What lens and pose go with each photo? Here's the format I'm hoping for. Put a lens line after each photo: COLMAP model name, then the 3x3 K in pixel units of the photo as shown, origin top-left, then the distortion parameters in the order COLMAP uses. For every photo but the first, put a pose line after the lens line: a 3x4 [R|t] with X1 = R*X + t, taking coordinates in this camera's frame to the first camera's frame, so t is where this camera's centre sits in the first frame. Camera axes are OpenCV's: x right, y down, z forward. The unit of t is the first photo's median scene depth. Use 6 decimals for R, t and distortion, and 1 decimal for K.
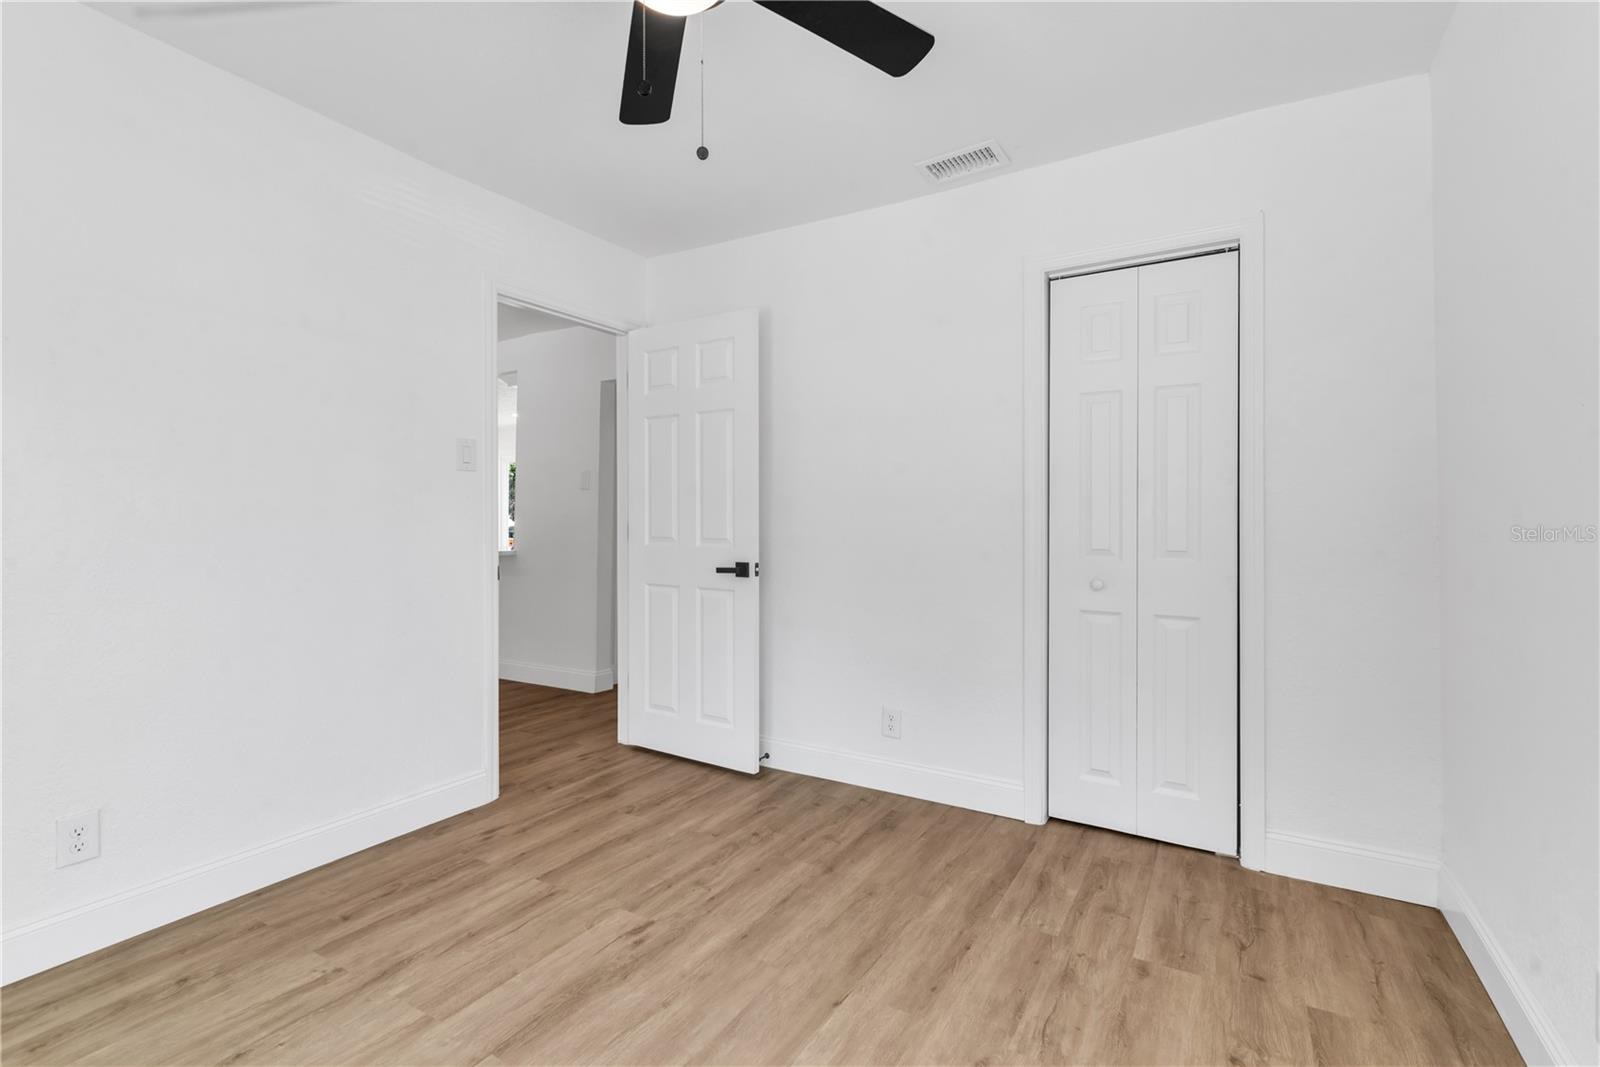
lens RADIAL K [[745.1, 0, 804.1], [0, 745.1, 538.2], [0, 0, 1]] dist [0.007579, -0.001796]
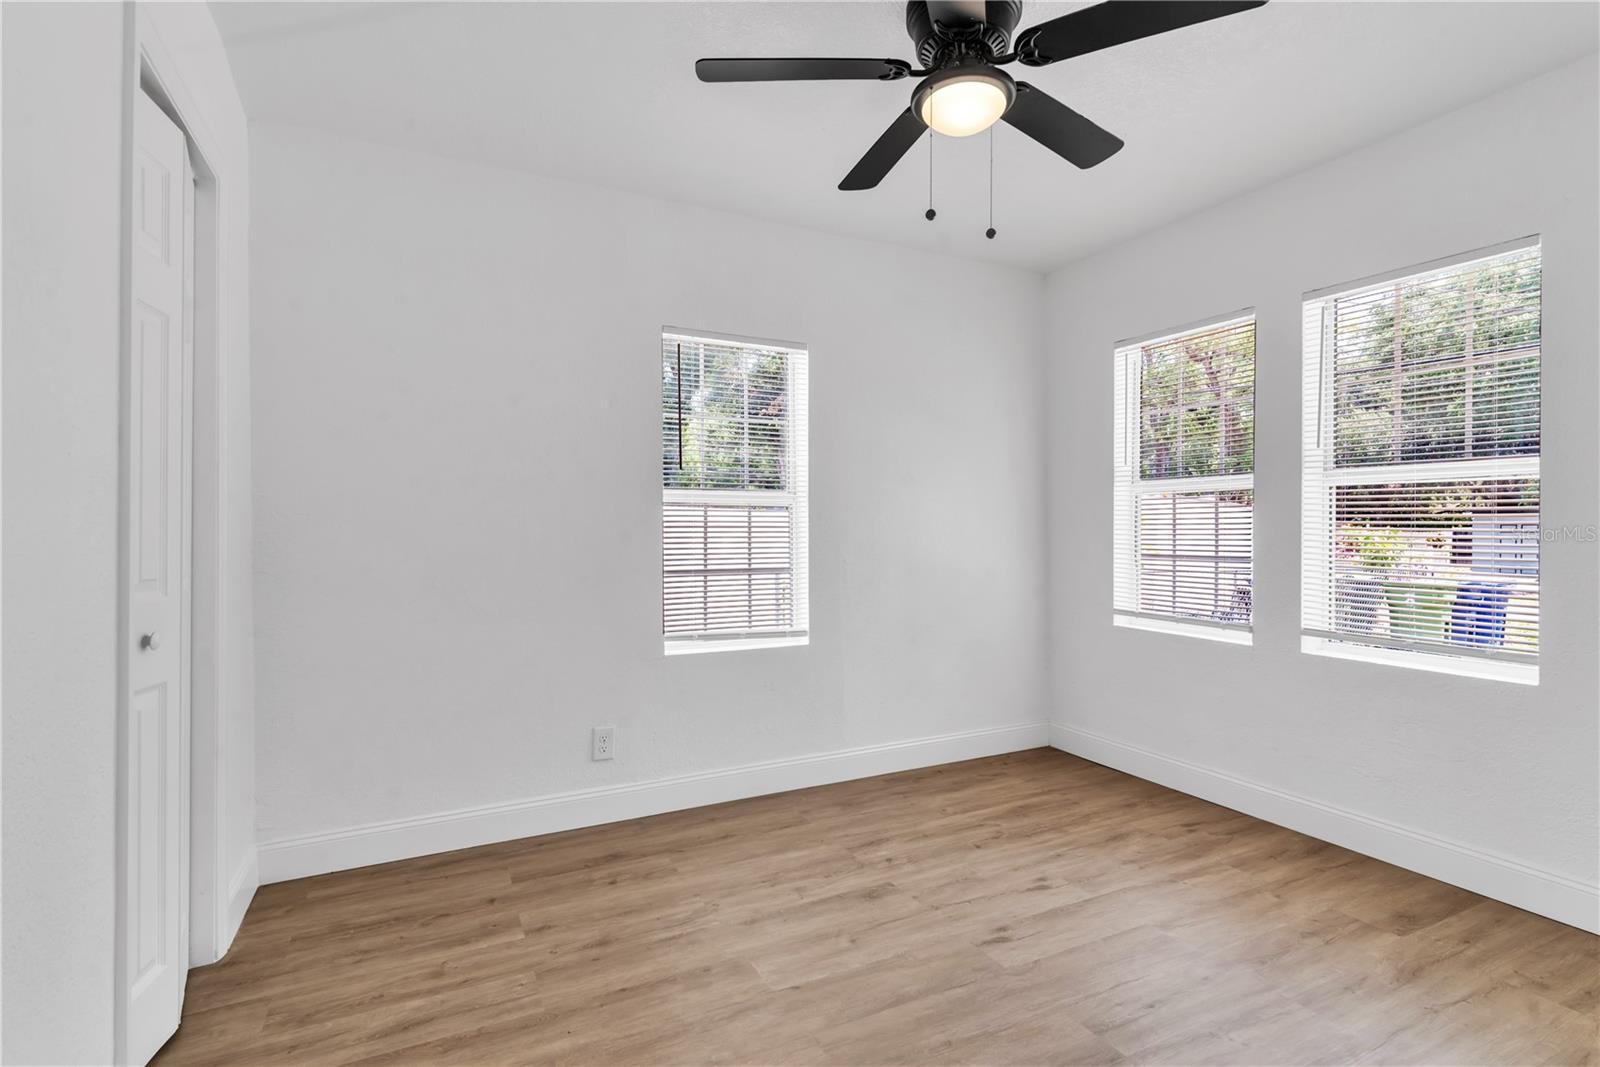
lens RADIAL K [[745.1, 0, 804.1], [0, 745.1, 538.2], [0, 0, 1]] dist [0.007579, -0.001796]
pose [[-0.836913, 0.002753, 0.547330, -0.468226], [0.012657, 0.999817, 0.014325, -0.025695], [-0.547190, 0.018916, -0.836795, 1.595440]]
